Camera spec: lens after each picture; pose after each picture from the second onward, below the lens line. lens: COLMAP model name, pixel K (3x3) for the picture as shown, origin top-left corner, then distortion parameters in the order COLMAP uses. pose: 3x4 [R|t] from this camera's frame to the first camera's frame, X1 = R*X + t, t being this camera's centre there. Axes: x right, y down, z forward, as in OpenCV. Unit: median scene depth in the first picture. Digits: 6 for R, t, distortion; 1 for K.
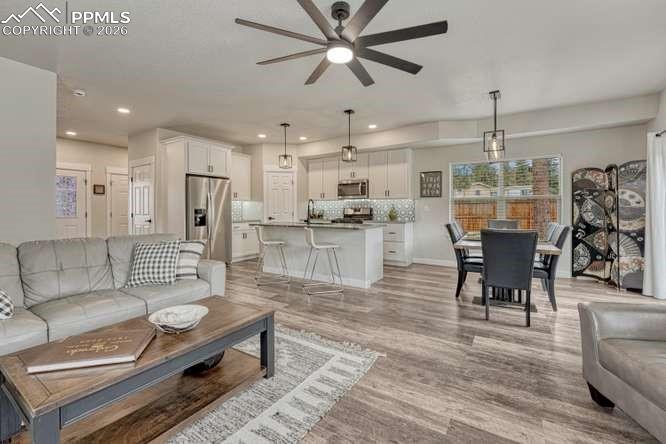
lens RADIAL K [[287.8, 0, 330.7], [0, 287.8, 207.9], [0, 0, 1]] dist [-0.006010, 0.000146]
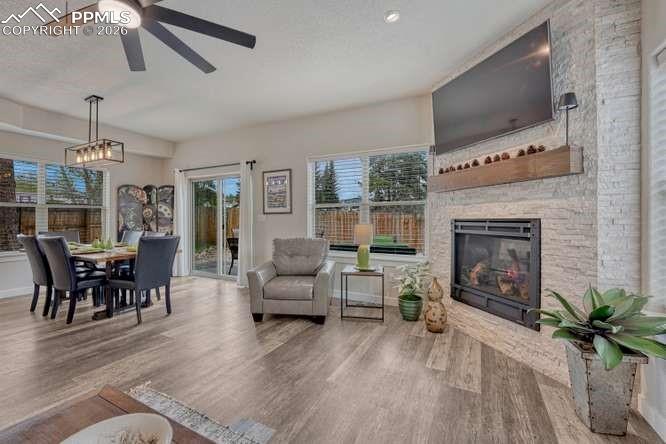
lens RADIAL K [[285.5, 0, 327.6], [0, 285.5, 217.9], [0, 0, 1]] dist [-0.009283, -0.000076]
pose [[-0.069918, 0.002834, 0.997549, -0.375110], [-0.005905, 0.999977, -0.003255, -0.000375], [-0.997535, -0.006118, -0.069899, 0.259175]]
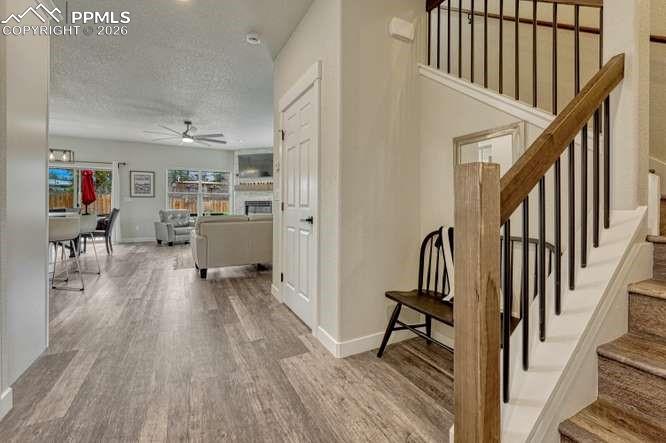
lens RADIAL K [[287.8, 0, 330.7], [0, 287.8, 207.4], [0, 0, 1]] dist [-0.006010, 0.000146]
pose [[-0.864589, -0.006263, 0.502441, -1.233927], [-0.005768, 0.999980, 0.002540, 0.035547], [-0.502447, -0.000702, -0.864608, 1.336497]]
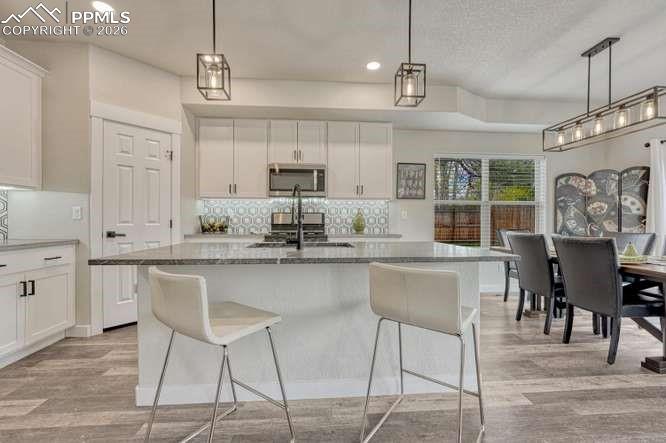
lens RADIAL K [[278.3, 0, 333.0], [0, 278.3, 221.5], [0, 0, 1]] dist [-0.008566, 0.000254]
pose [[0.803382, -0.000116, 0.595464, -0.293643], [-0.005463, 0.999956, 0.007565, 0.018771], [-0.595439, -0.009331, 0.803346, 0.758250]]
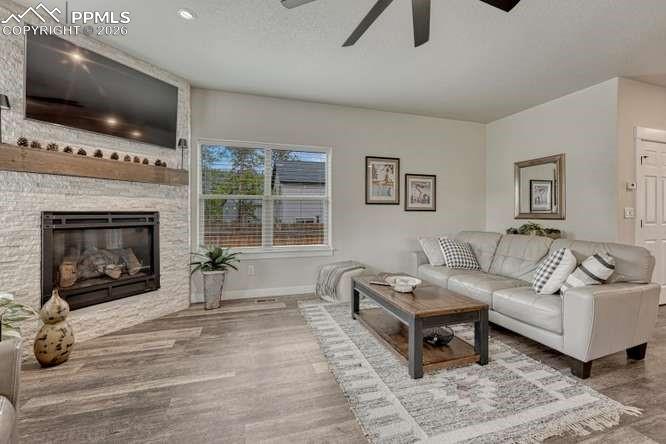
lens RADIAL K [[283.0, 0, 330.3], [0, 283.0, 212.7], [0, 0, 1]] dist [-0.008418, 0.000001]
pose [[-0.651196, -0.000209, -0.758910, 0.326427], [0.004501, 0.999981, -0.004137, 0.004995], [0.758896, -0.006110, -0.651183, 0.635894]]
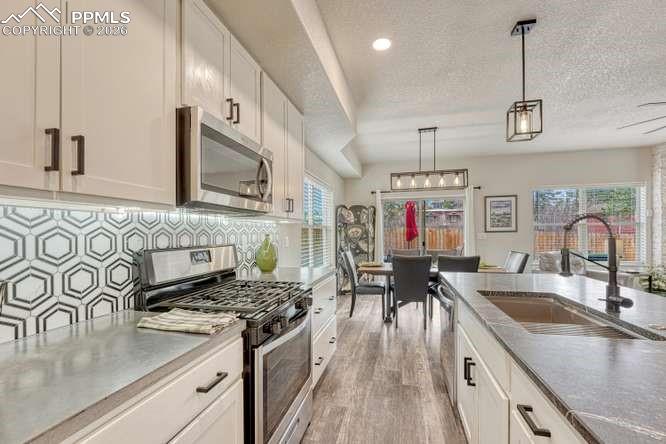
lens RADIAL K [[286.0, 0, 334.2], [0, 286.0, 234.7], [0, 0, 1]] dist [-0.007636, -0.000019]
pose [[-0.324181, -0.002127, 0.945993, -0.266815], [0.006300, 0.999970, 0.004407, -0.016893], [-0.945974, 0.007388, -0.324158, 1.484130]]
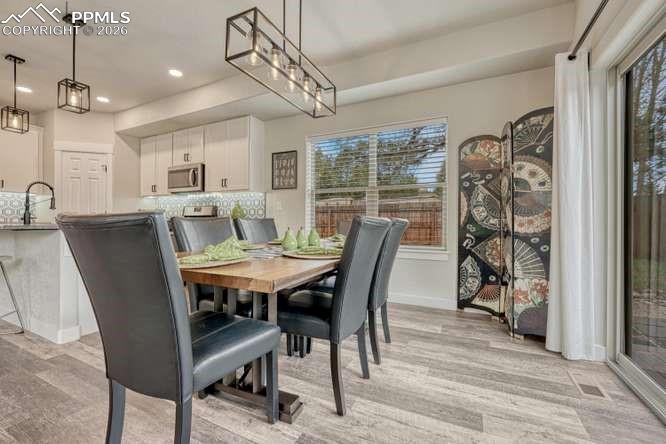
lens RADIAL K [[284.2, 0, 333.0], [0, 284.2, 222.0], [0, 0, 1]] dist [-0.014570, -0.000076]
pose [[0.994951, 0.007831, 0.100055, 0.535940], [-0.008154, 0.999963, 0.002822, 0.051507], [-0.100029, -0.003624, 0.994978, 0.428257]]
